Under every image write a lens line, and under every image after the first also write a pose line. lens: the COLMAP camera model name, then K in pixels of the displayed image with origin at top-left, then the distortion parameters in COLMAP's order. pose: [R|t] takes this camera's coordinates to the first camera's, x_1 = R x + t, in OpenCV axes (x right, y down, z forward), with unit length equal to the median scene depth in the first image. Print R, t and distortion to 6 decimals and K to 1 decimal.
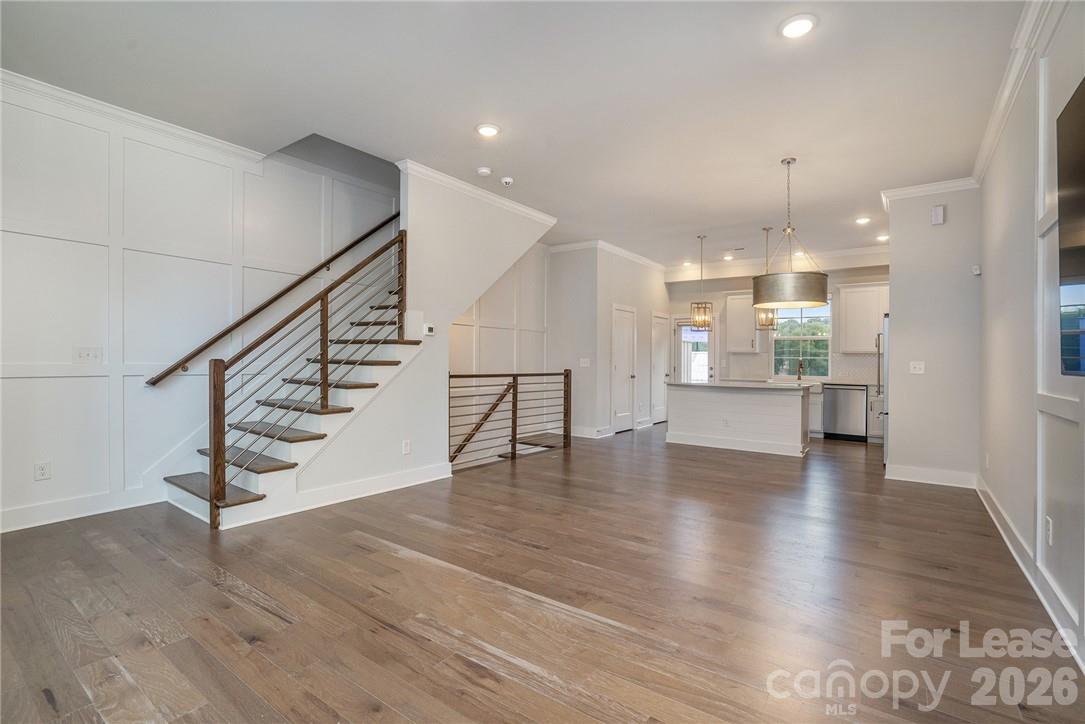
lens RADIAL K [[507.6, 0, 545.6], [0, 507.6, 354.2], [0, 0, 1]] dist [-0.011075, -0.000259]
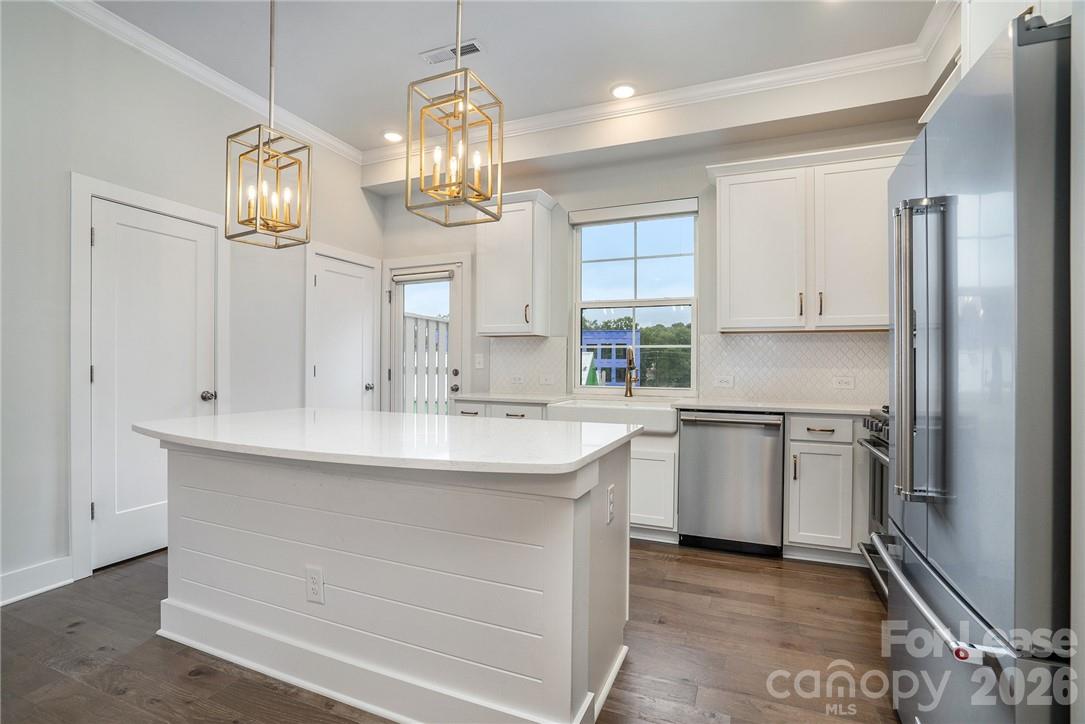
lens RADIAL K [[507.6, 0, 538.1], [0, 507.6, 367.5], [0, 0, 1]] dist [-0.011075, -0.000259]
pose [[0.977625, -0.004098, 0.210316, 0.359730], [0.002052, 0.999948, 0.009947, 0.023049], [-0.210346, -0.009293, 0.977583, 0.637395]]
